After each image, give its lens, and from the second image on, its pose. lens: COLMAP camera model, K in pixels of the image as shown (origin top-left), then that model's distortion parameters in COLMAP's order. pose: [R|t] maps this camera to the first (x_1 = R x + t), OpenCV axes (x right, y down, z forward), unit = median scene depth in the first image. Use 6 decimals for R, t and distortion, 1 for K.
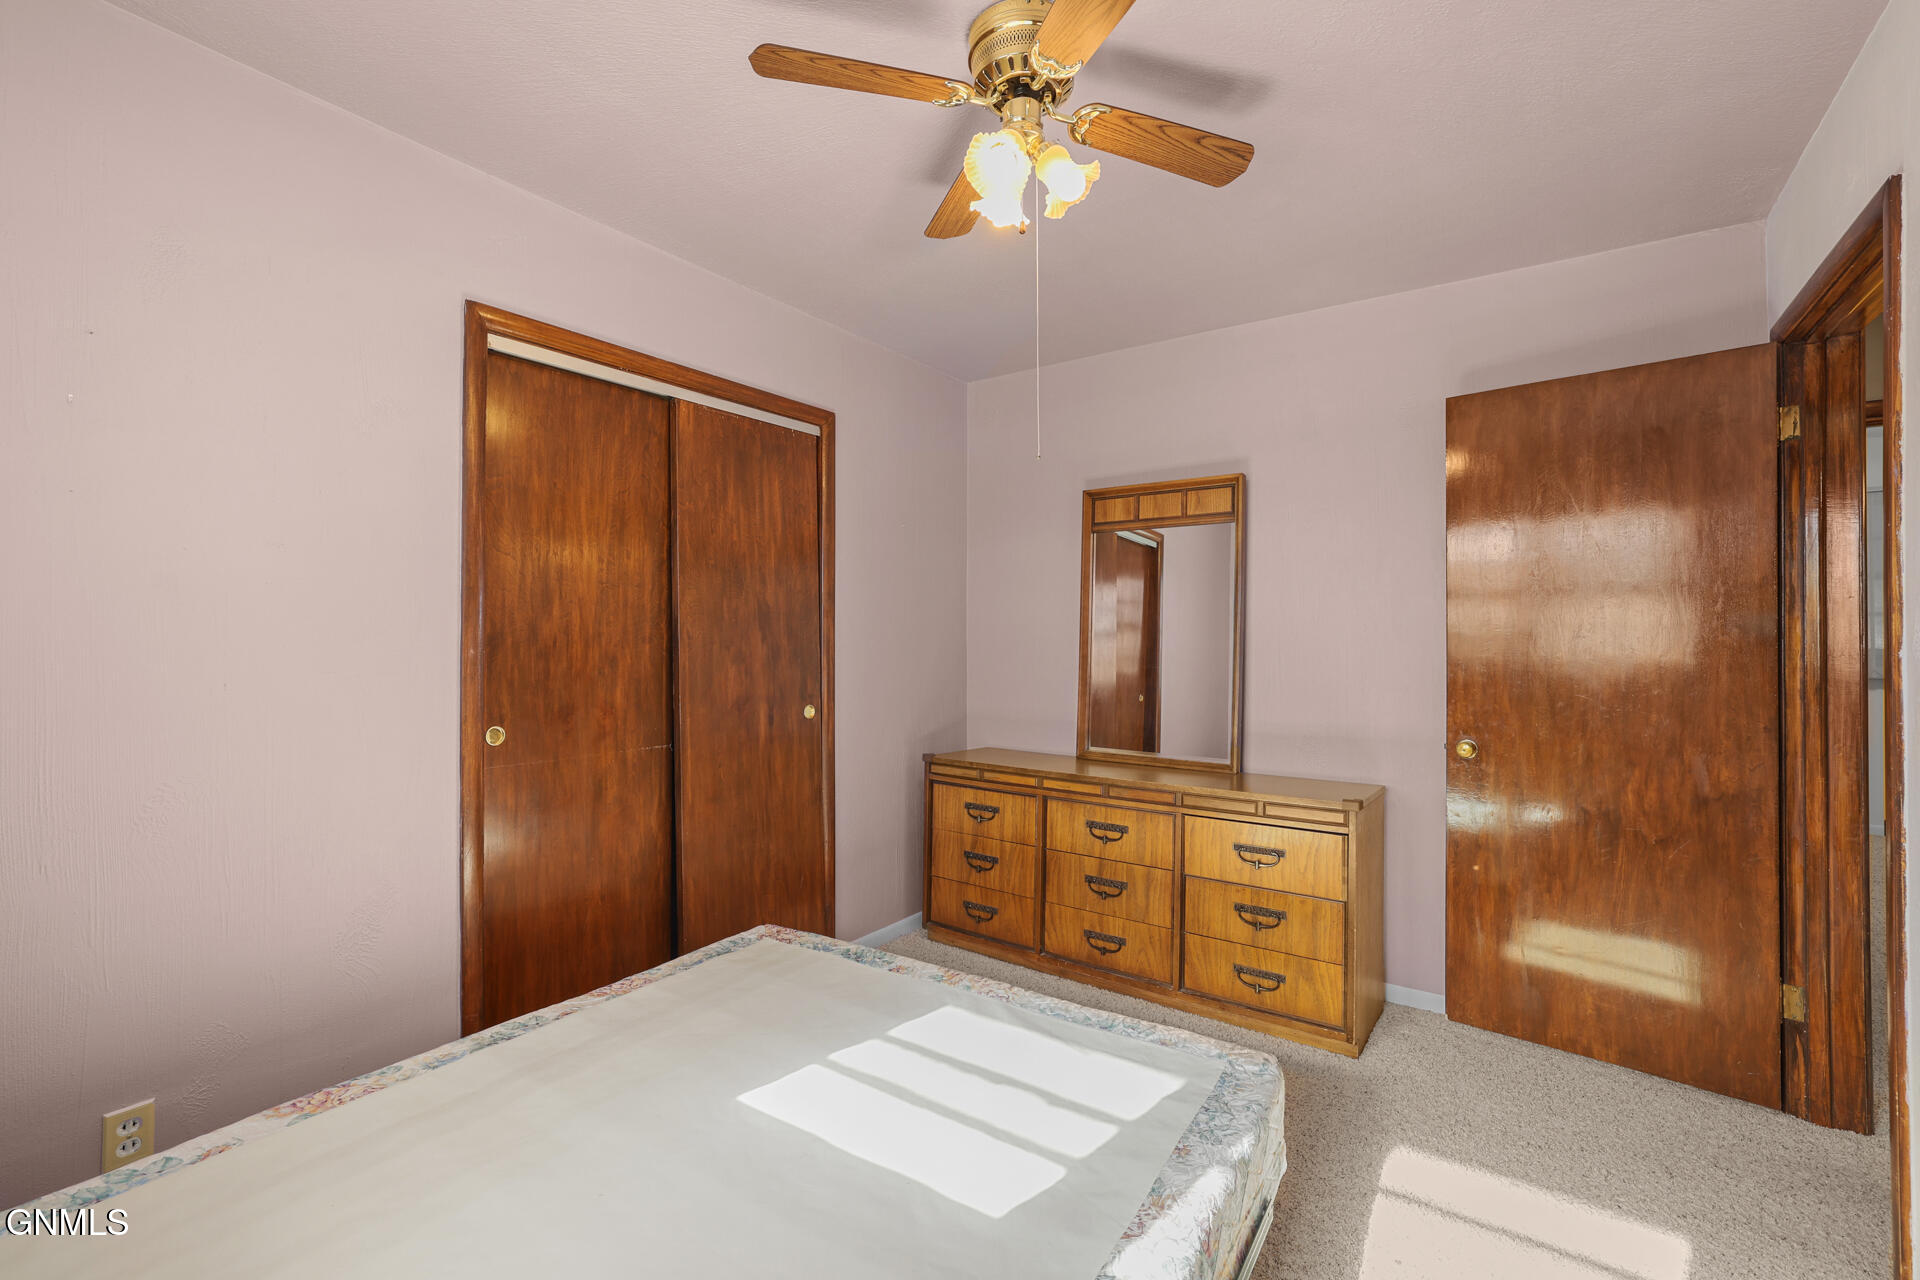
lens RADIAL K [[831.1, 0, 945.1], [0, 831.1, 638.5], [0, 0, 1]] dist [-0.009370, 0.002638]
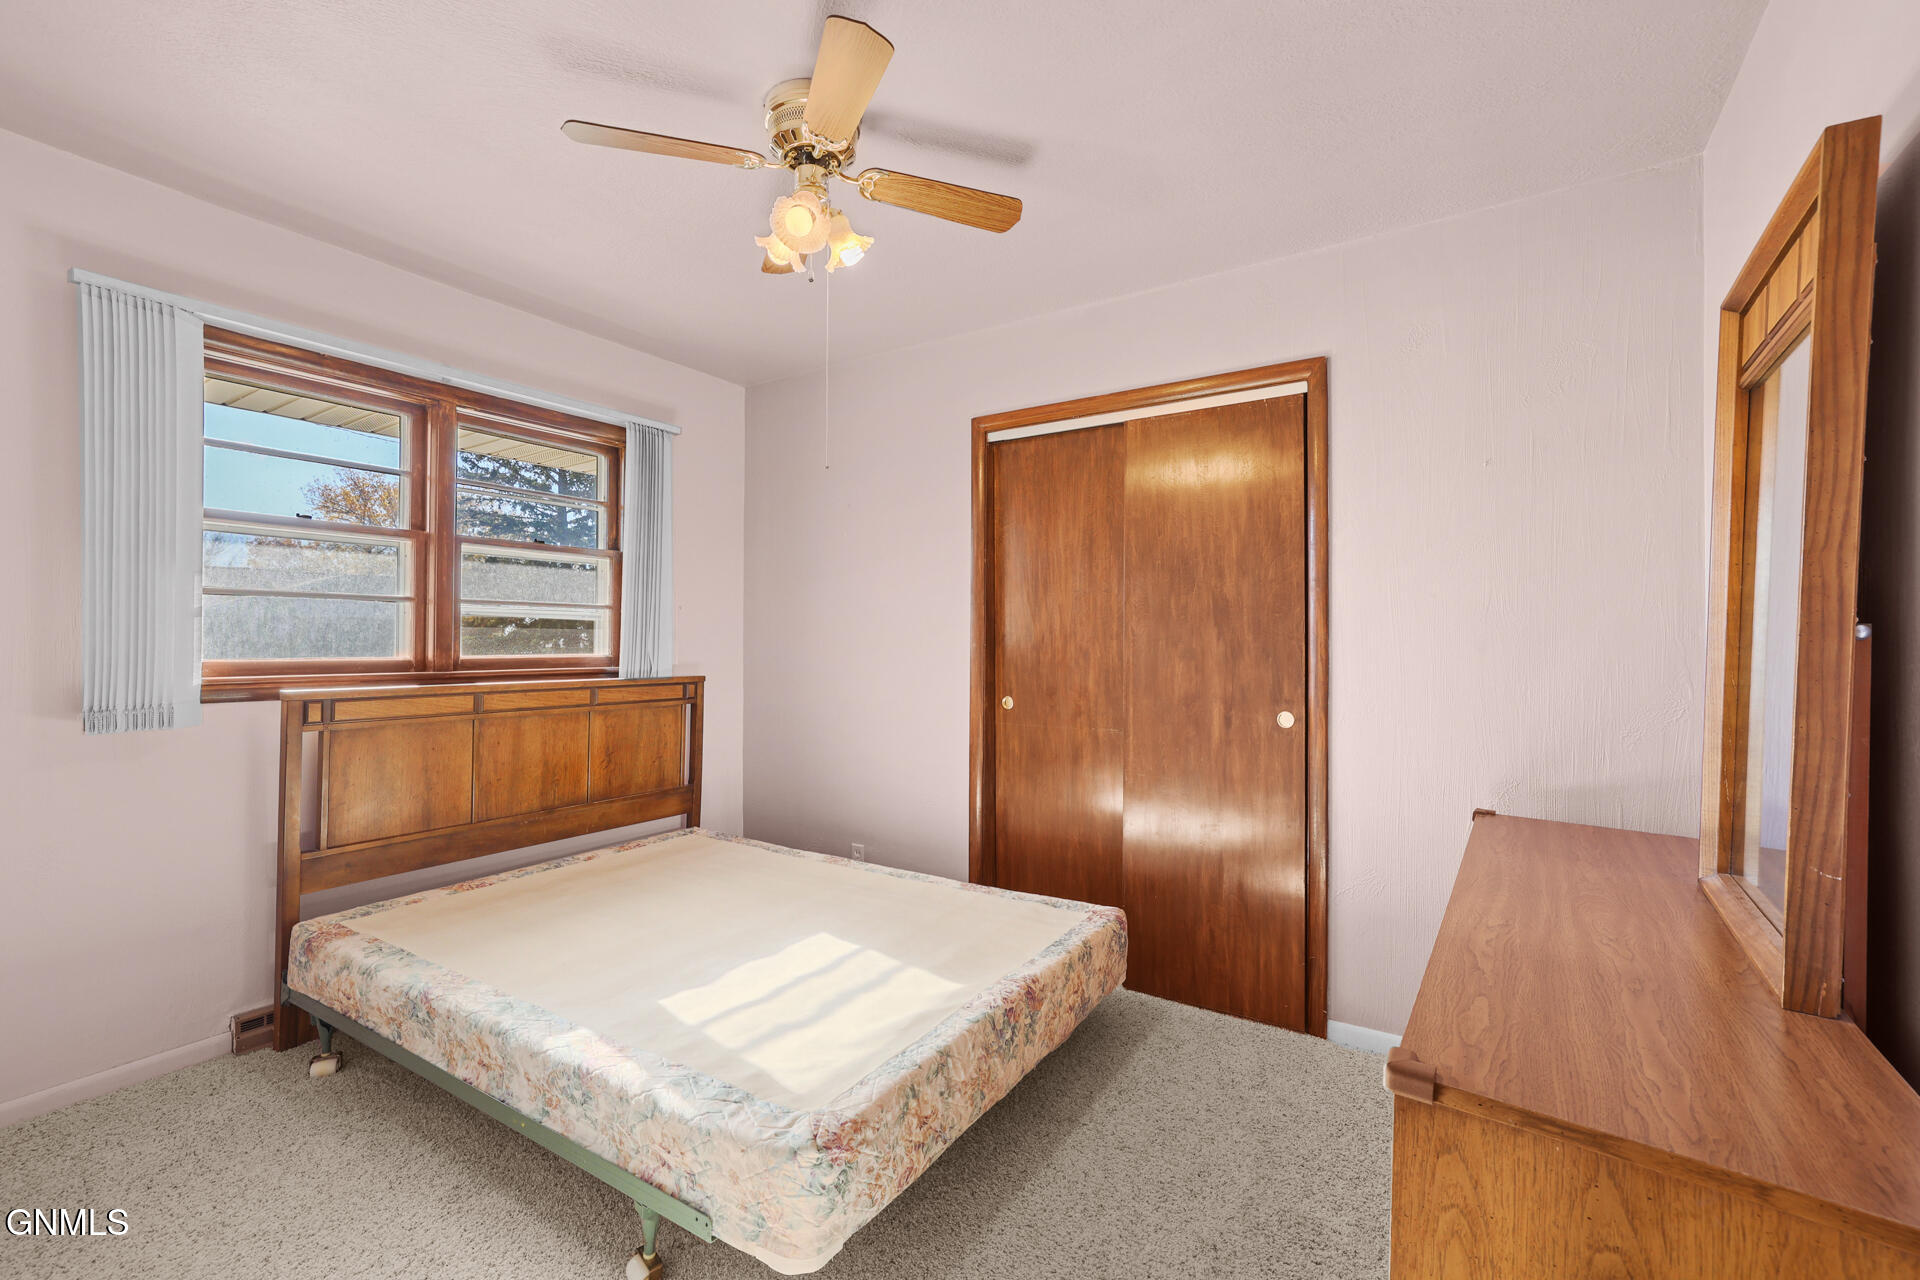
lens RADIAL K [[831.1, 0, 949.2], [0, 831.1, 646.1], [0, 0, 1]] dist [-0.009370, 0.002638]
pose [[0.042442, 0.000778, -0.999099, 0.804486], [-0.002722, 0.999996, 0.000663, 0.014869], [0.999095, 0.002692, 0.042444, 0.730477]]
